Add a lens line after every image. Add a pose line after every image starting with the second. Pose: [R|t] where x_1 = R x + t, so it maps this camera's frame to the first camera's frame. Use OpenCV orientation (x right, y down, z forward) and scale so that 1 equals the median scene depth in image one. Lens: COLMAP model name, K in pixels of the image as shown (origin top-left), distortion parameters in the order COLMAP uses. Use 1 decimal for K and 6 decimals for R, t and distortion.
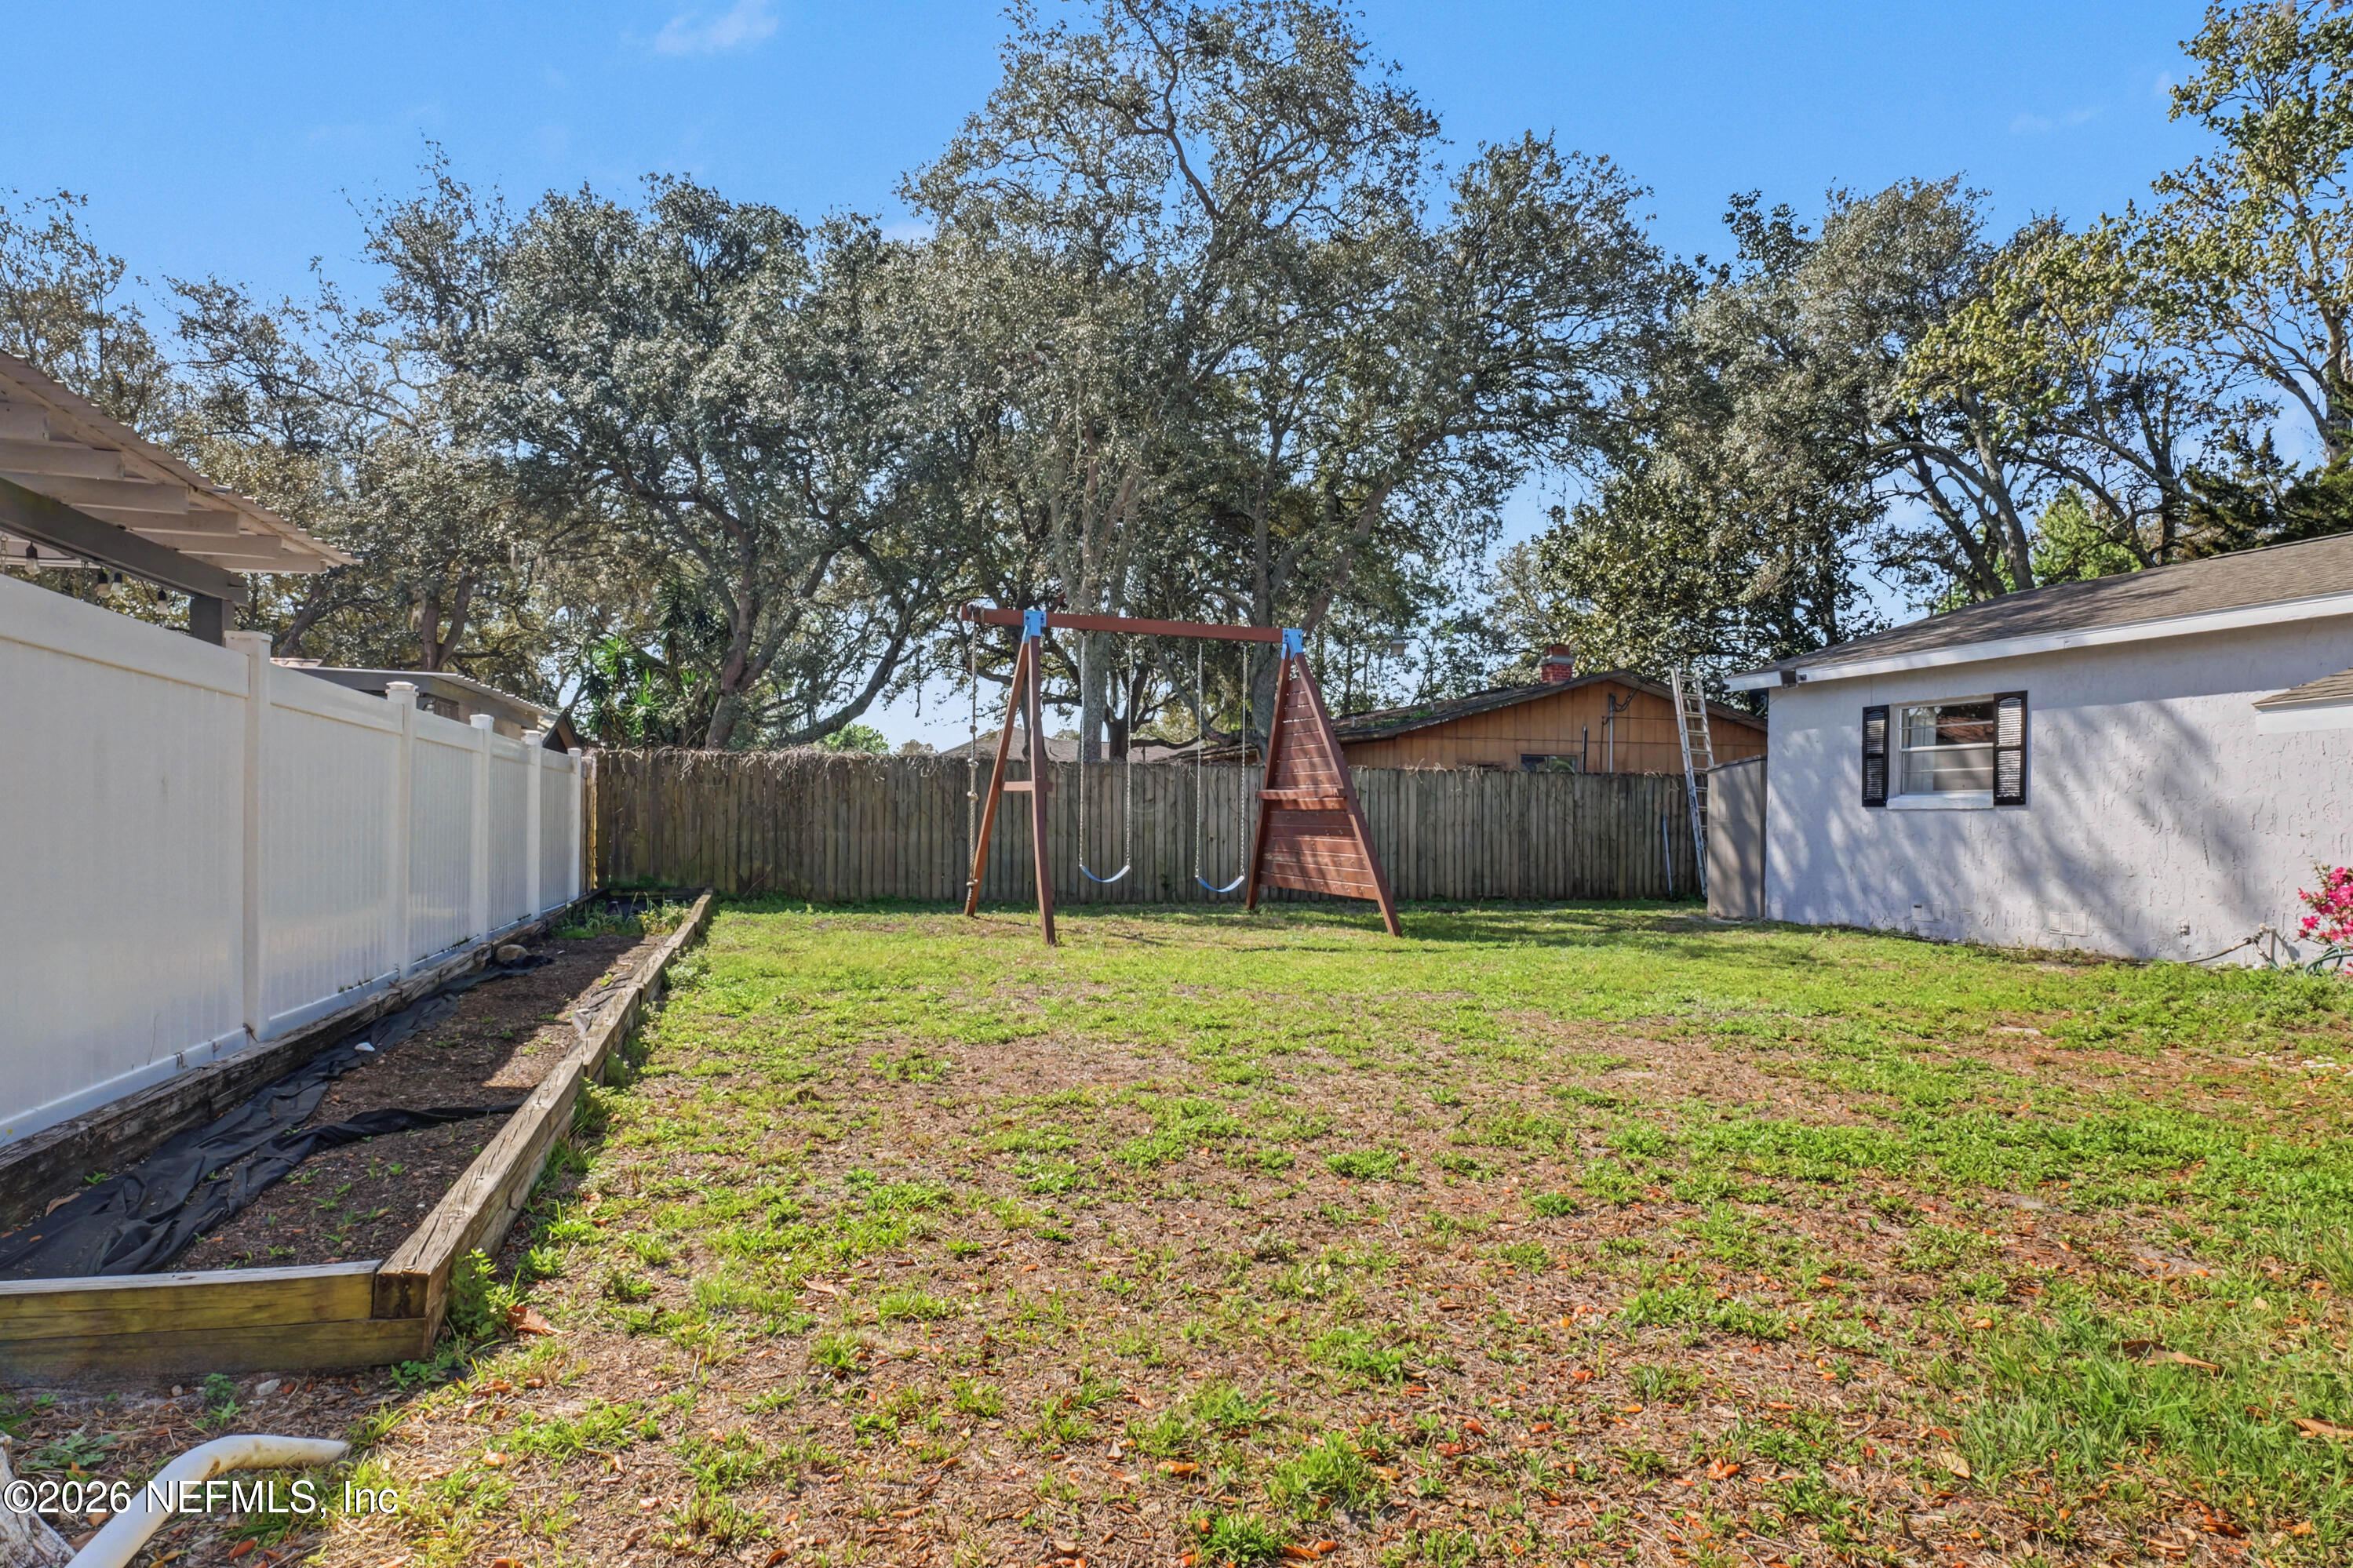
lens RADIAL K [[1426.3, 0, 1217.8], [0, 1426.3, 778.9], [0, 0, 1]] dist [-0.016150, 0.005540]
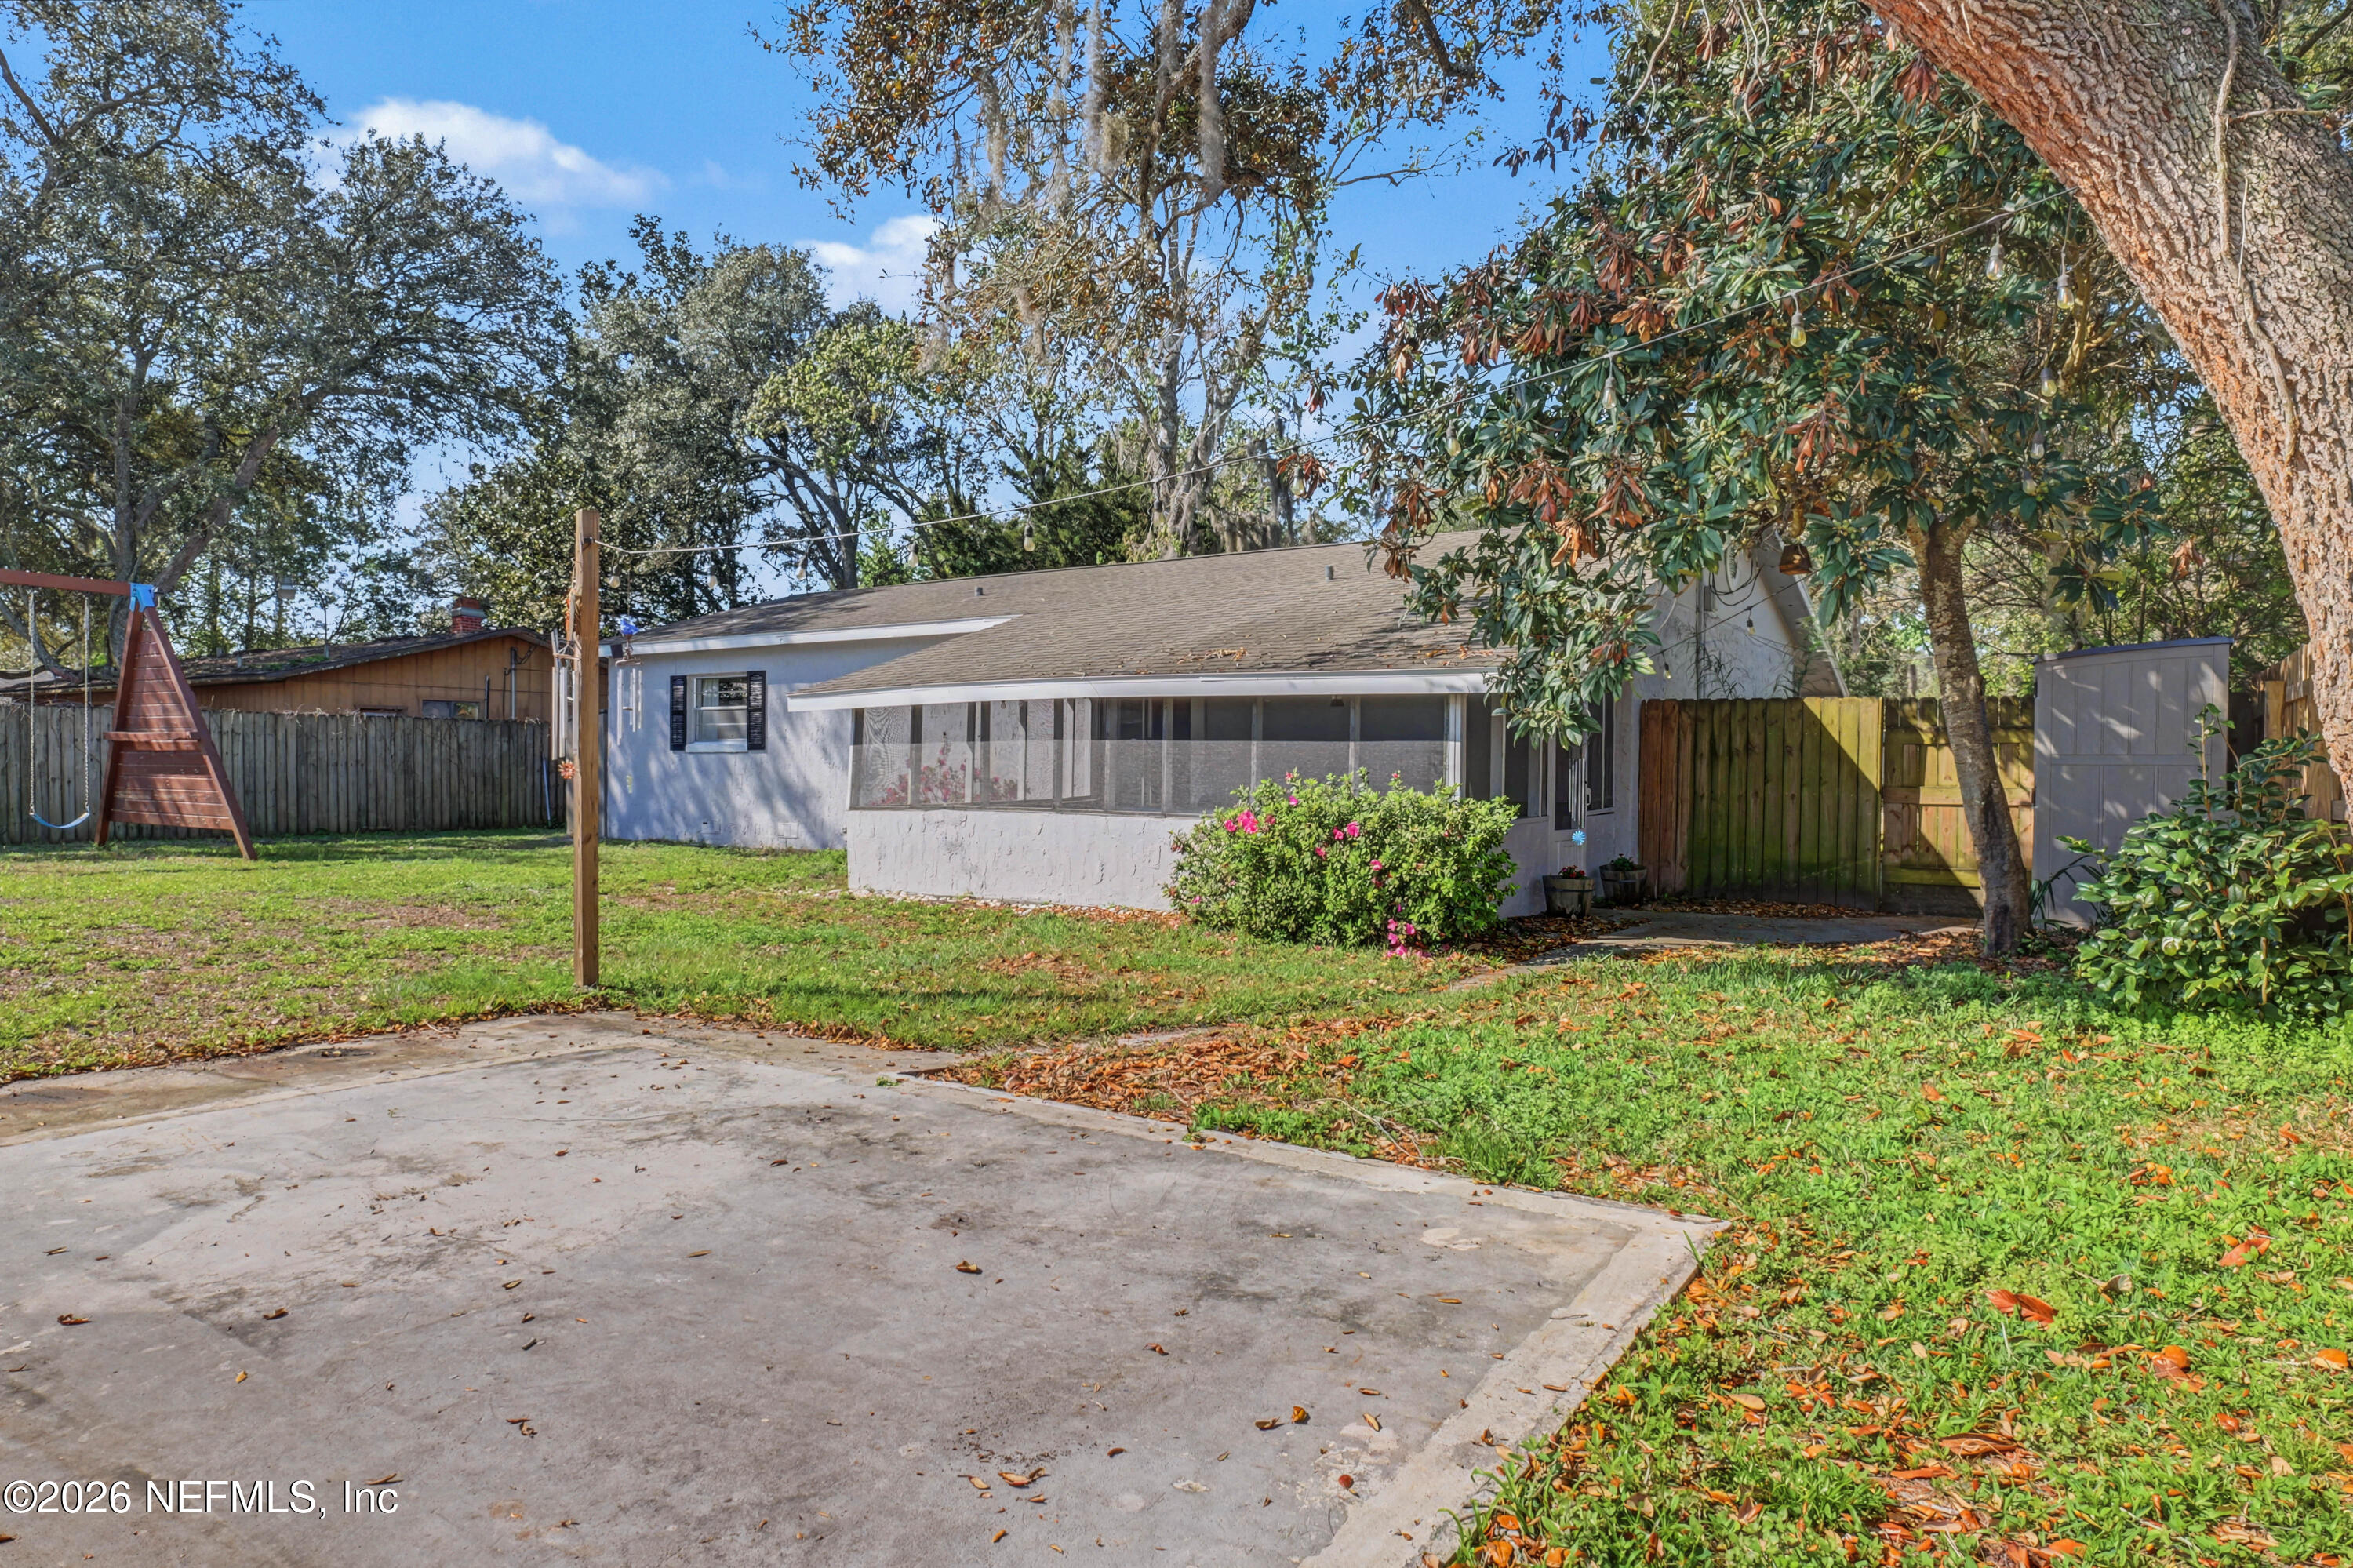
lens RADIAL K [[1426.6, 0, 1217.8], [0, 1426.6, 778.9], [0, 0, 1]] dist [-0.016150, 0.005540]
pose [[0.782089, -0.008564, 0.623107, 0.013585], [-0.017109, 0.999234, 0.035208, -0.005987], [-0.622931, -0.038196, 0.781343, -0.240538]]
